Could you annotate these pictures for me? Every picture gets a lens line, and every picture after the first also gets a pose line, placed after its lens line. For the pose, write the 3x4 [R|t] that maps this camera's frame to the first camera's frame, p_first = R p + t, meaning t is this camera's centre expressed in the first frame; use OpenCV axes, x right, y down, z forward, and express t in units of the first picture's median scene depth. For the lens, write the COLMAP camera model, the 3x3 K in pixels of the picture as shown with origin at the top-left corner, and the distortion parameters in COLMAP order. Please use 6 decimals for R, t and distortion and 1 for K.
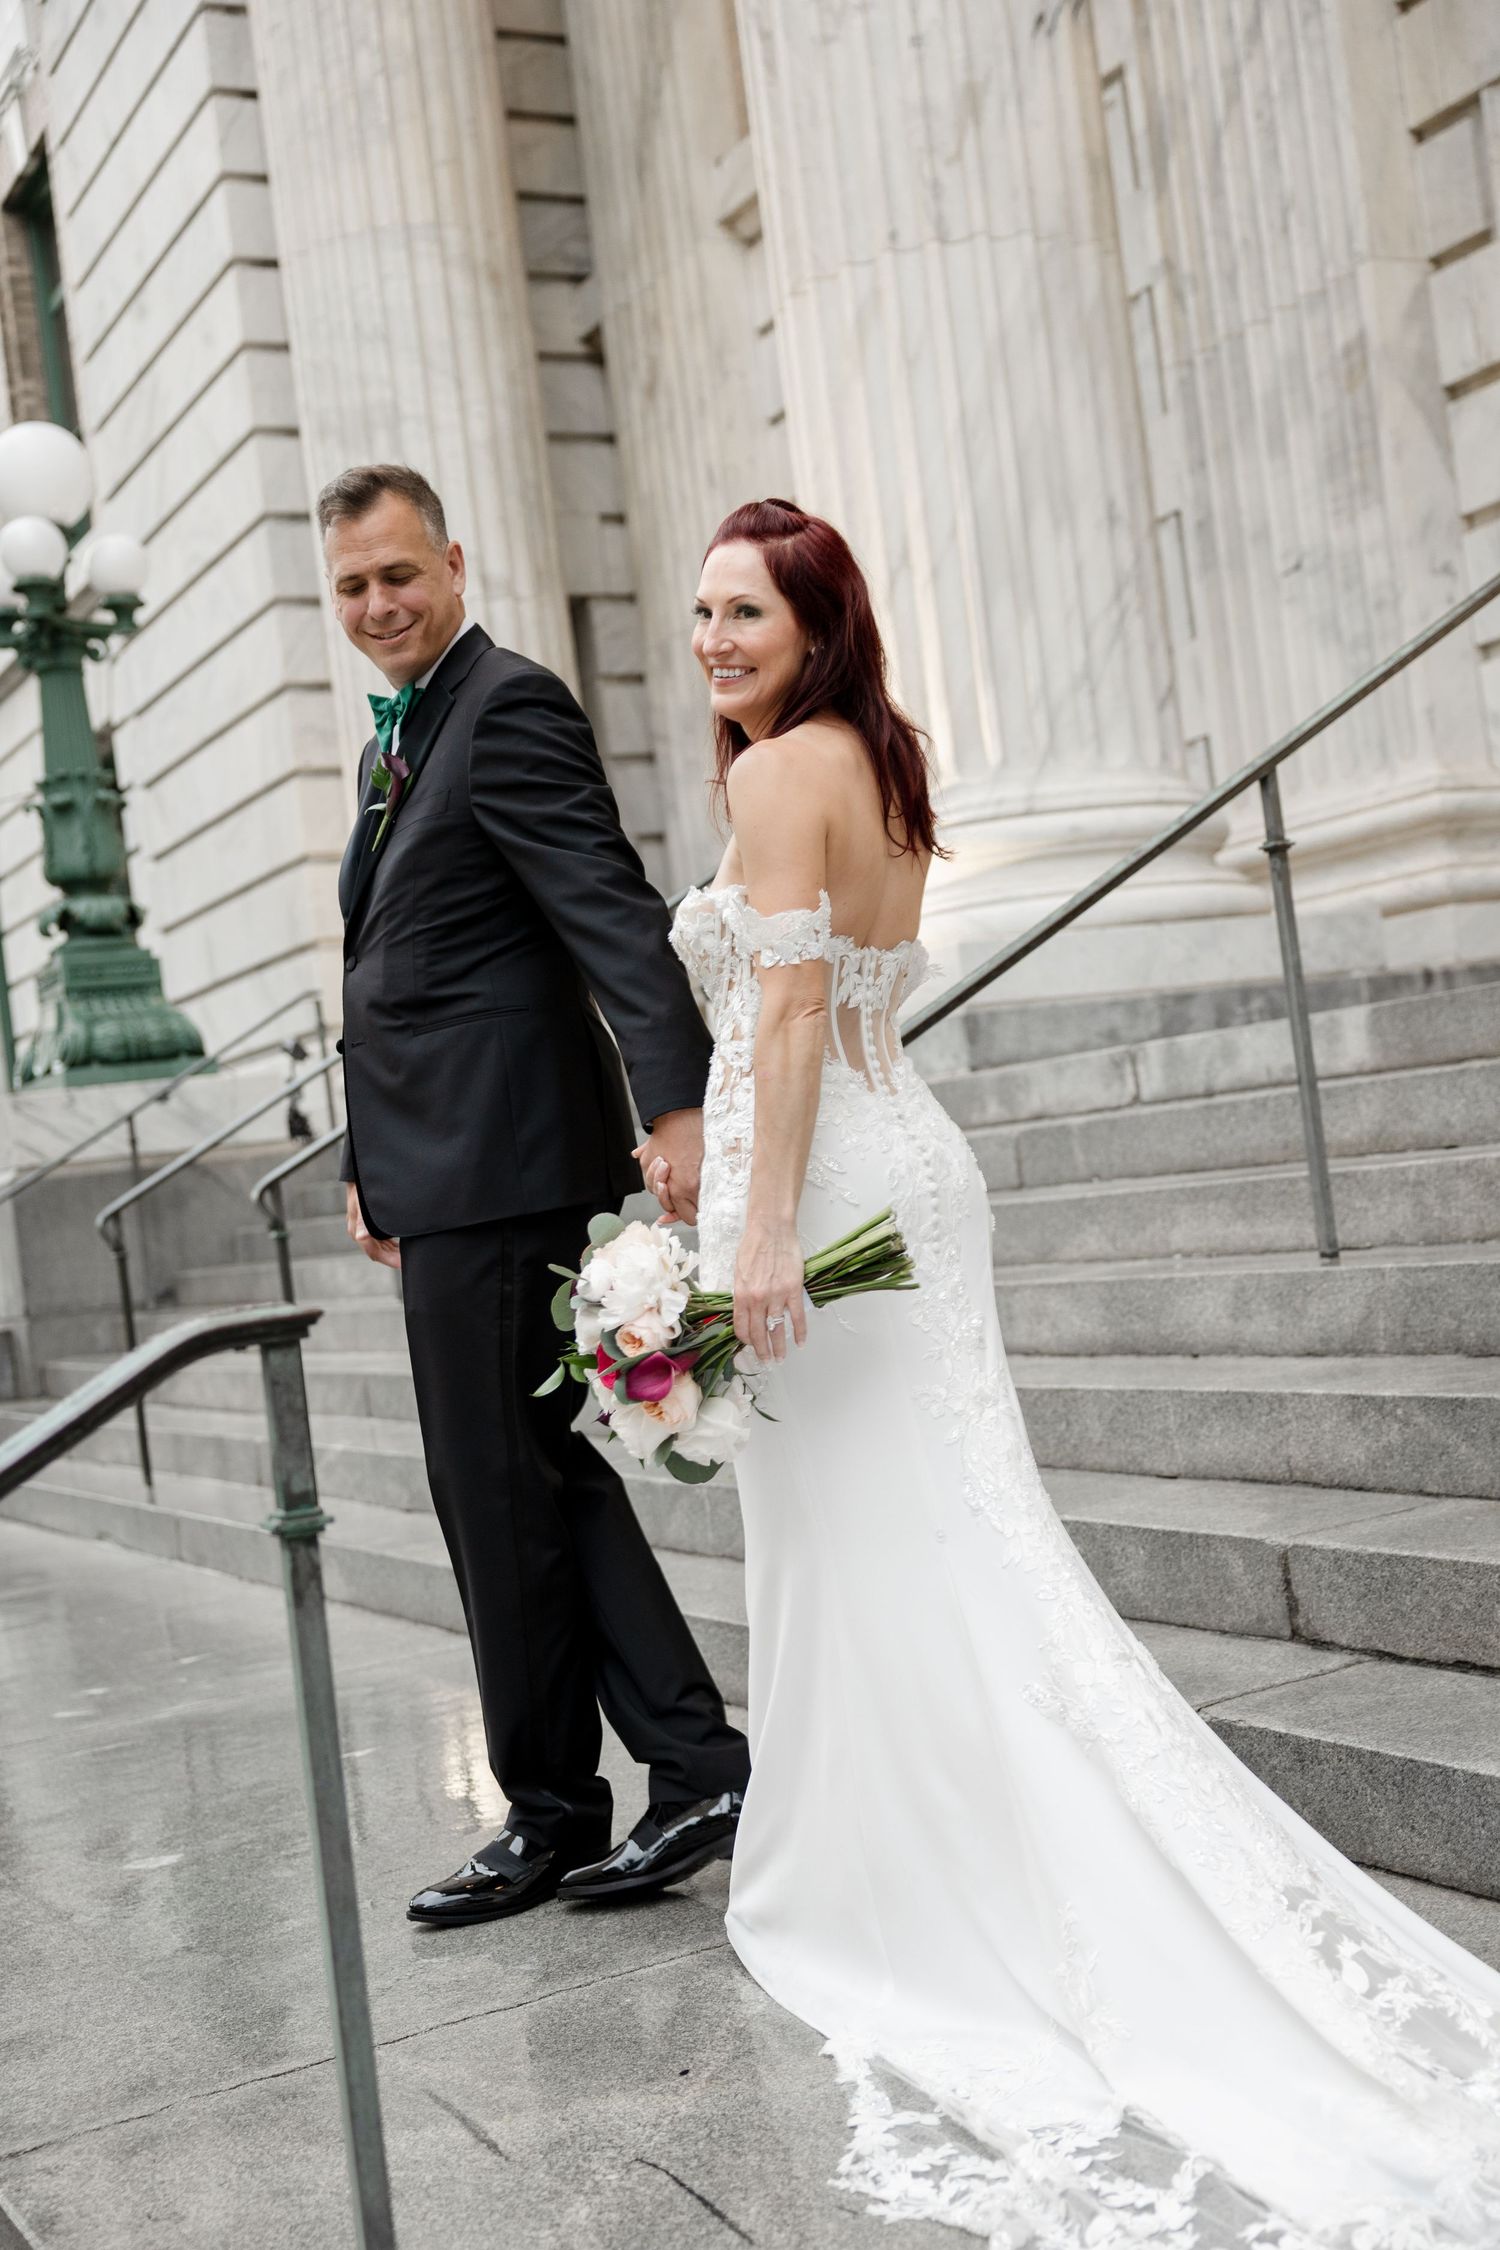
lens RADIAL K [[2692.5, 0, 751.9], [0, 2692.5, 1123.7], [0, 0, 1]] dist [-0.016836, 0.000000]
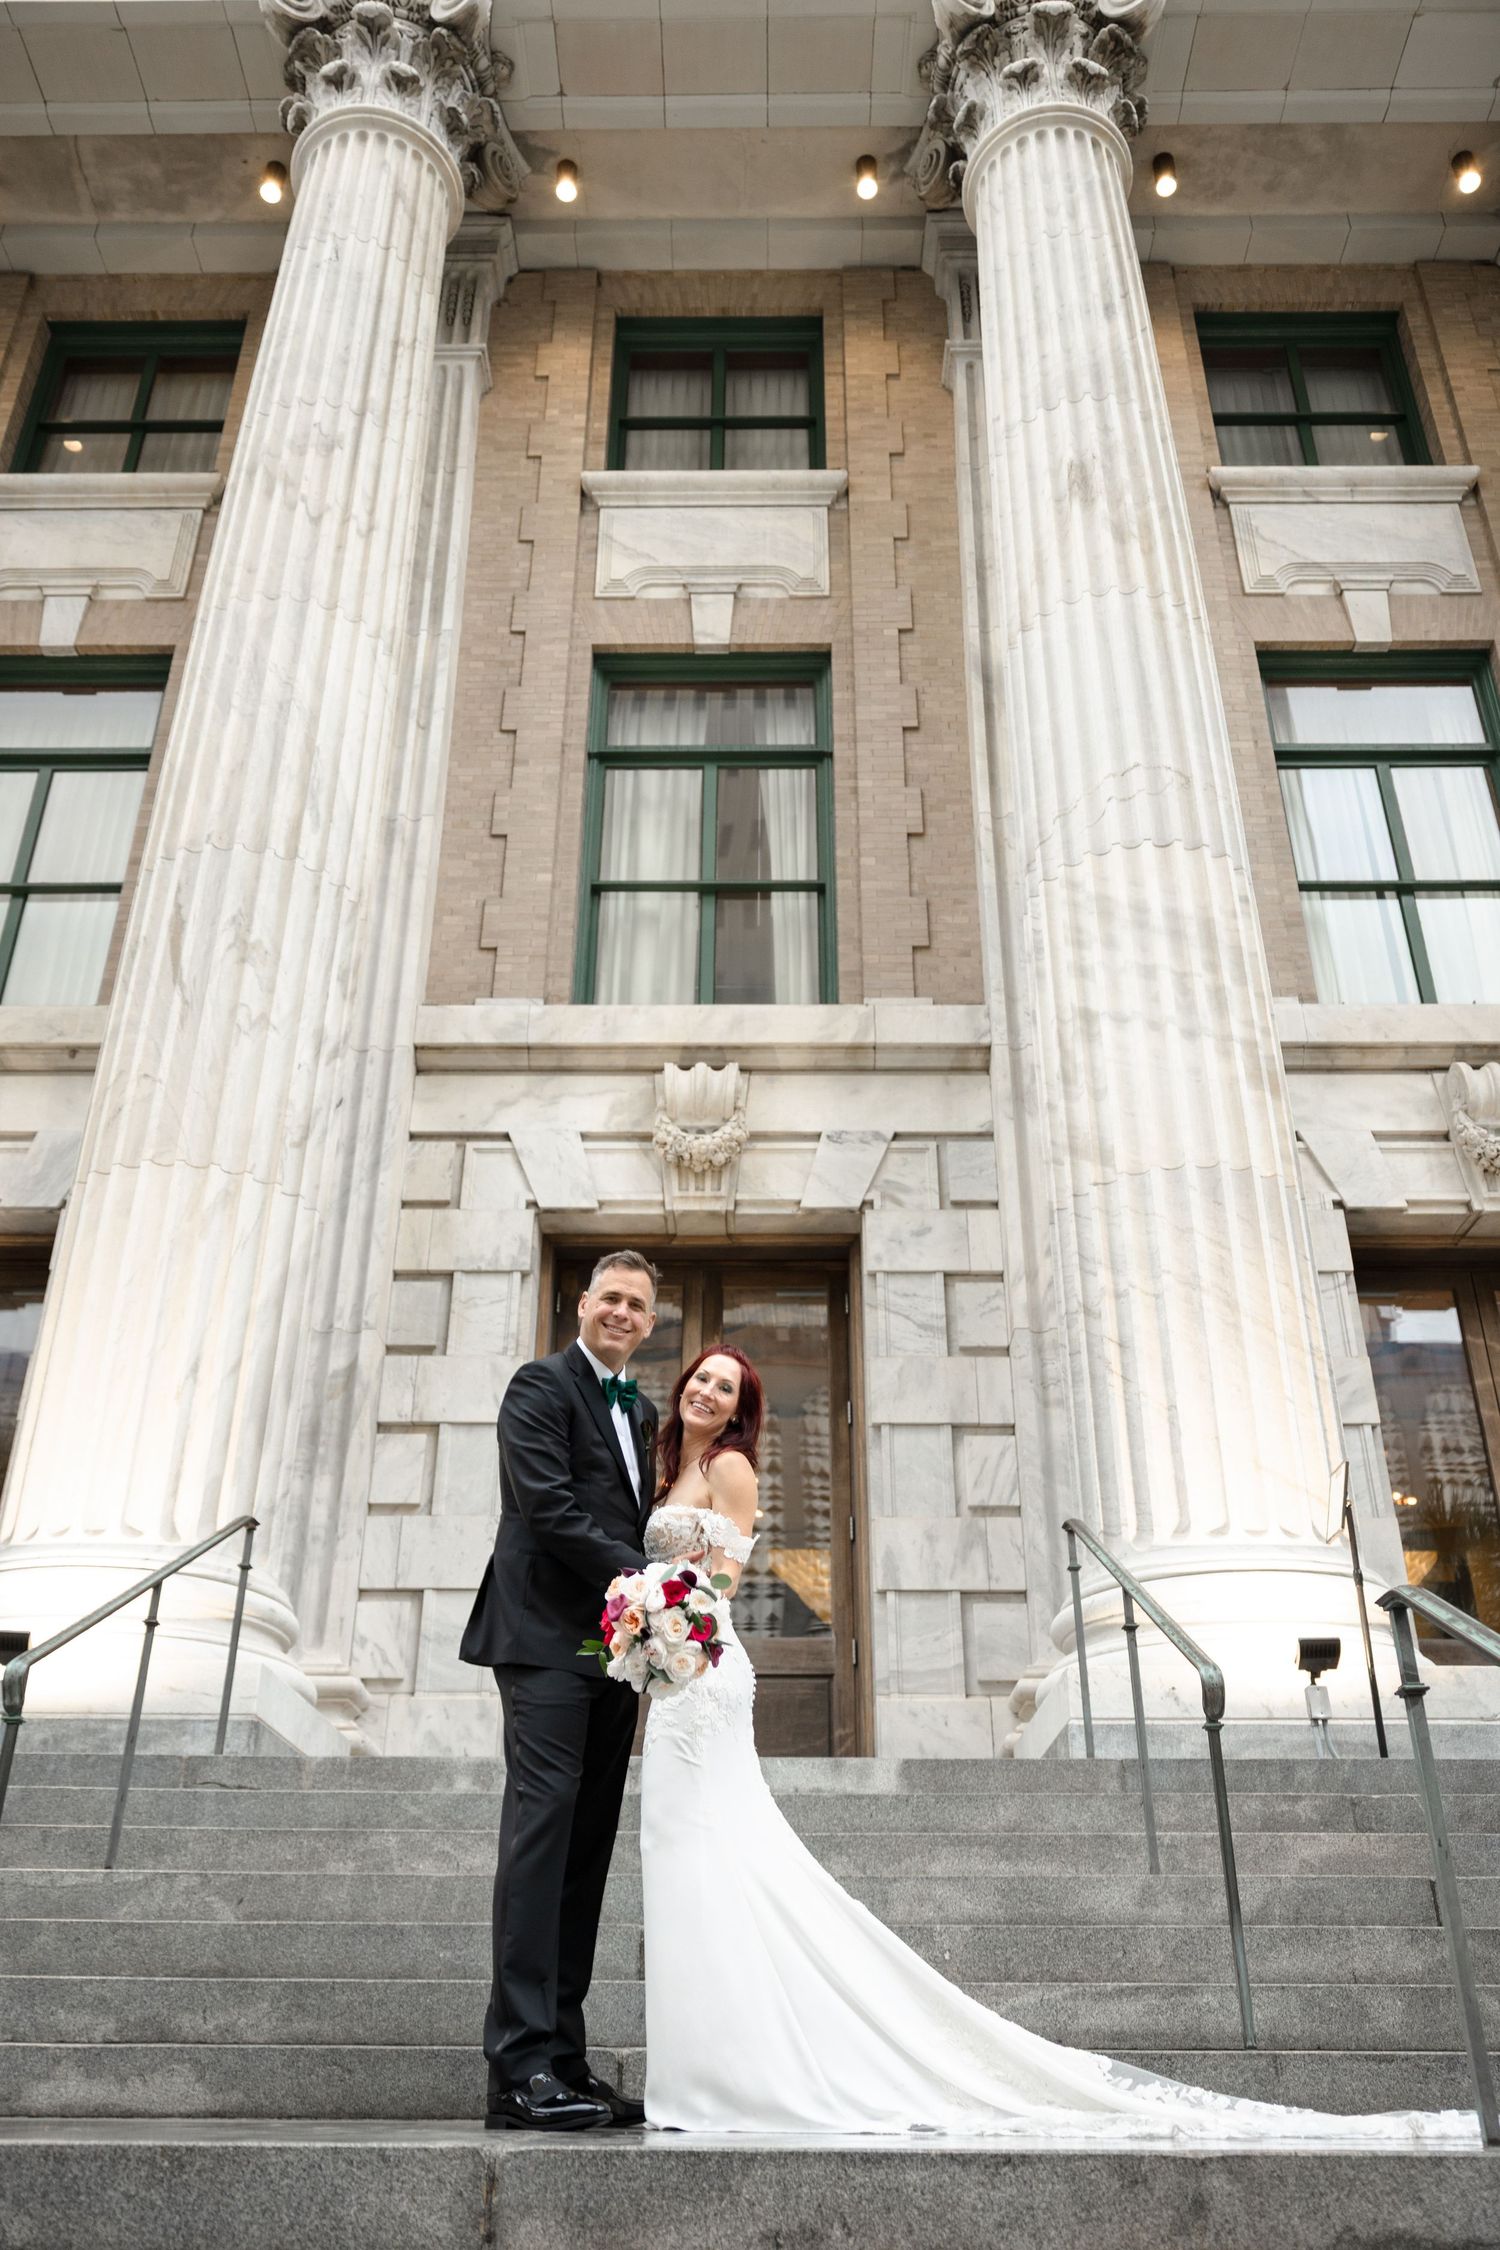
lens RADIAL K [[1766.8, 0, 747.1], [0, 1766.8, 1116.4], [0, 0, 1]] dist [-0.021485, 0.025595]
pose [[0.465391, 0.540763, 0.700704, -0.833087], [-0.081894, 0.814574, -0.574249, 0.280885], [-0.881308, 0.209867, 0.423381, 0.596106]]
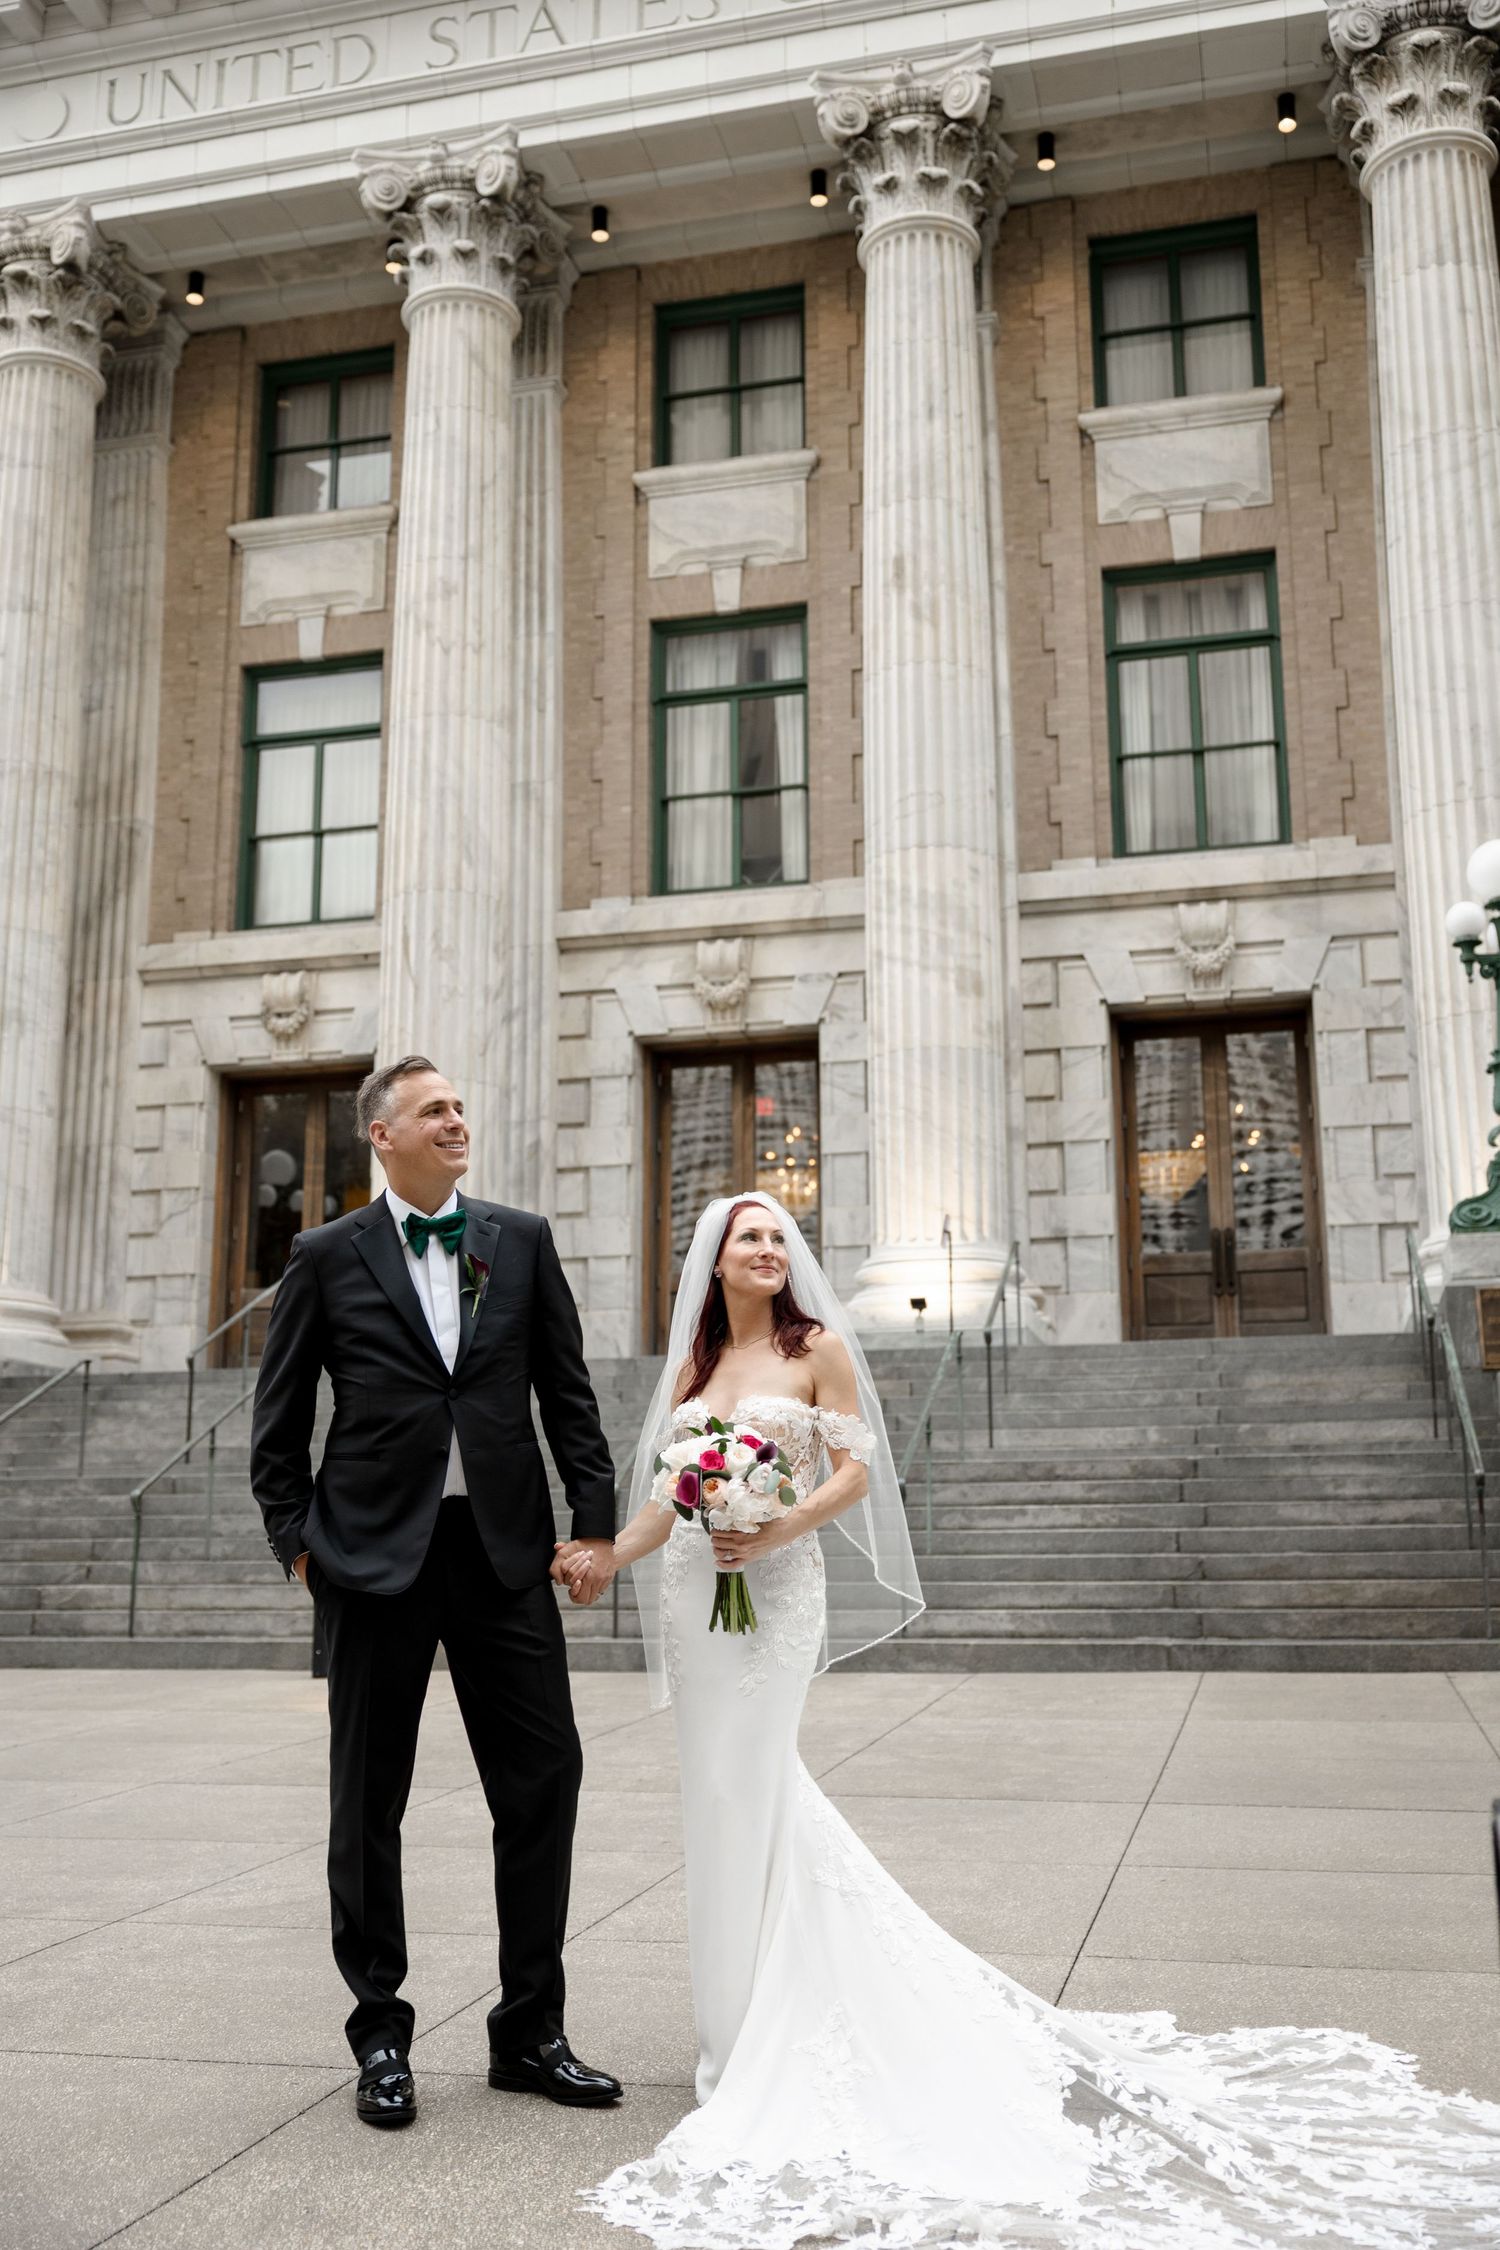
lens RADIAL K [[2256.8, 0, 745.7], [0, 2256.8, 1132.9], [0, 0, 1]] dist [-0.048460, 0.000000]
pose [[0.664619, 0.276055, 0.694316, -2.312536], [-0.097011, 0.953262, -0.286148, 0.643636], [-0.740858, 0.122823, 0.660337, -1.332271]]
